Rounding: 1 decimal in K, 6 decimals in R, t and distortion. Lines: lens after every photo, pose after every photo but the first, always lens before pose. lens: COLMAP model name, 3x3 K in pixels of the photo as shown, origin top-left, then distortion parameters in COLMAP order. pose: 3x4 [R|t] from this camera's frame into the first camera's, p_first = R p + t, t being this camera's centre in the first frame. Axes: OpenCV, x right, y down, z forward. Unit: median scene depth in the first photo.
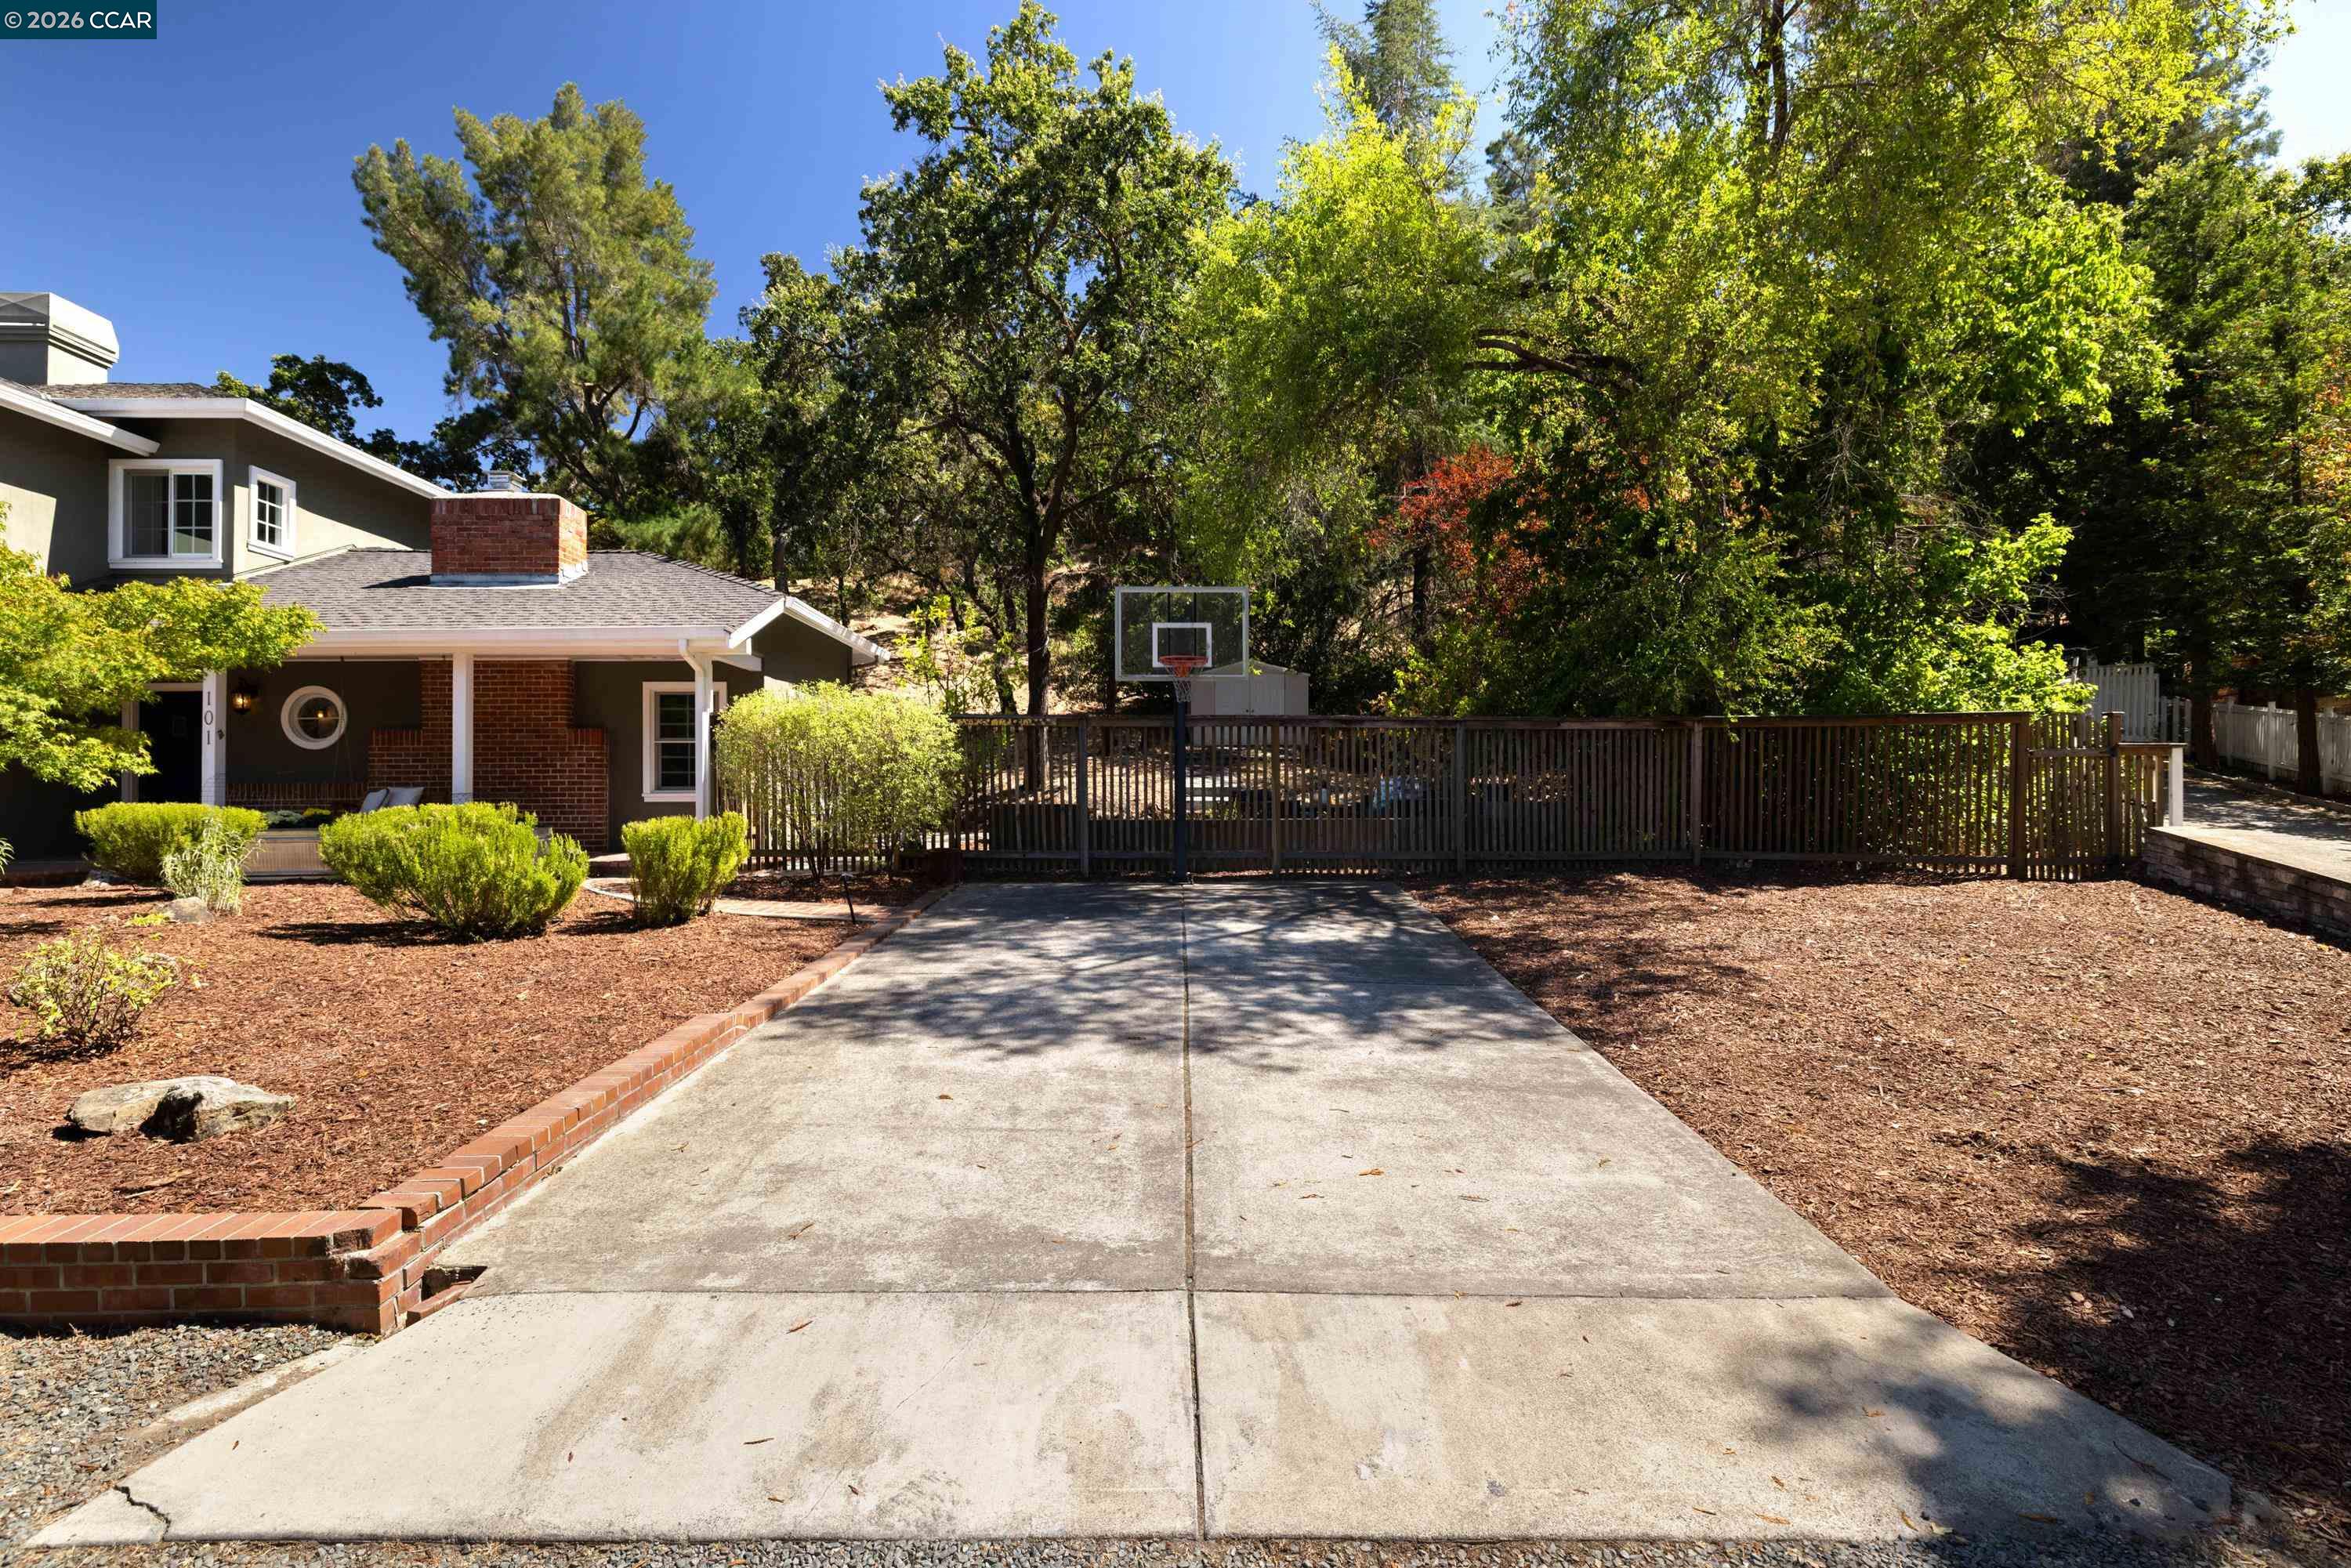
lens RADIAL K [[1103.0, 0, 1182.7], [0, 1103.0, 786.2], [0, 0, 1]] dist [-0.000557, -0.000856]
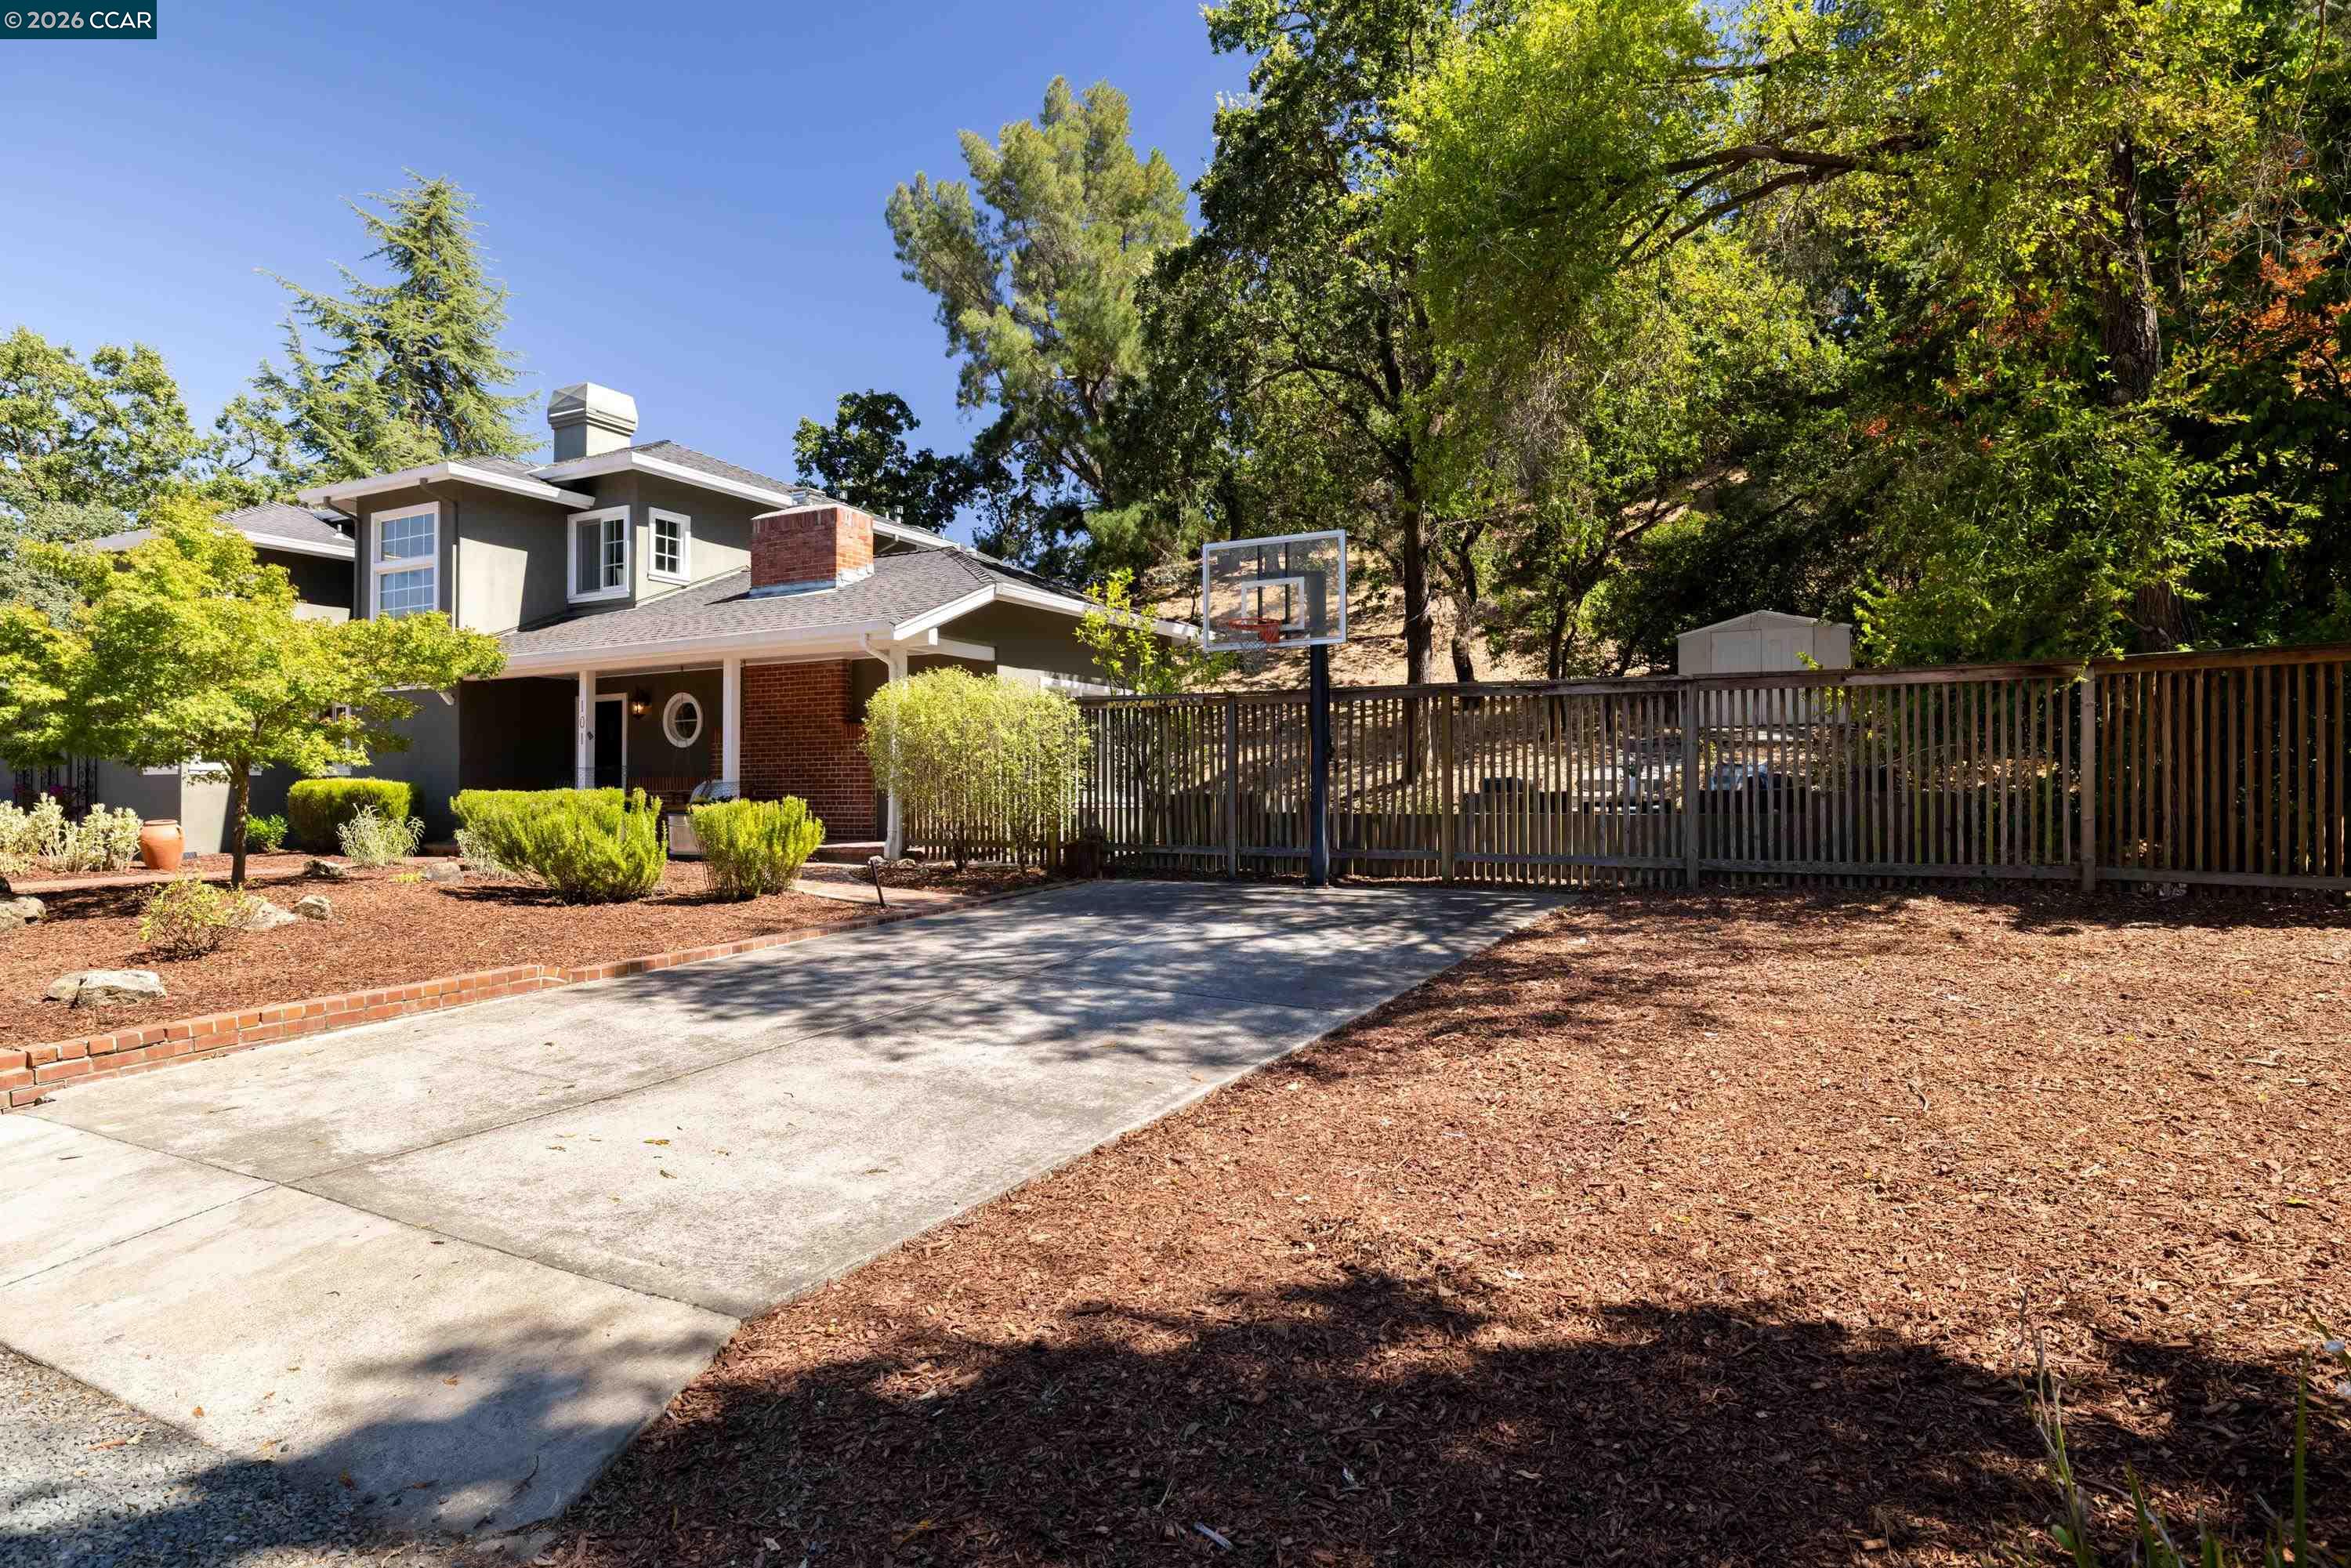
lens RADIAL K [[1318.3, 0, 1175.4], [0, 1318.3, 791.8], [0, 0, 1]] dist [-0.005343, -0.001818]
pose [[0.866050, -0.001271, -0.499955, 0.349117], [0.003122, 0.999991, 0.002866, 0.010570], [0.499947, -0.004043, 0.866046, 0.064080]]
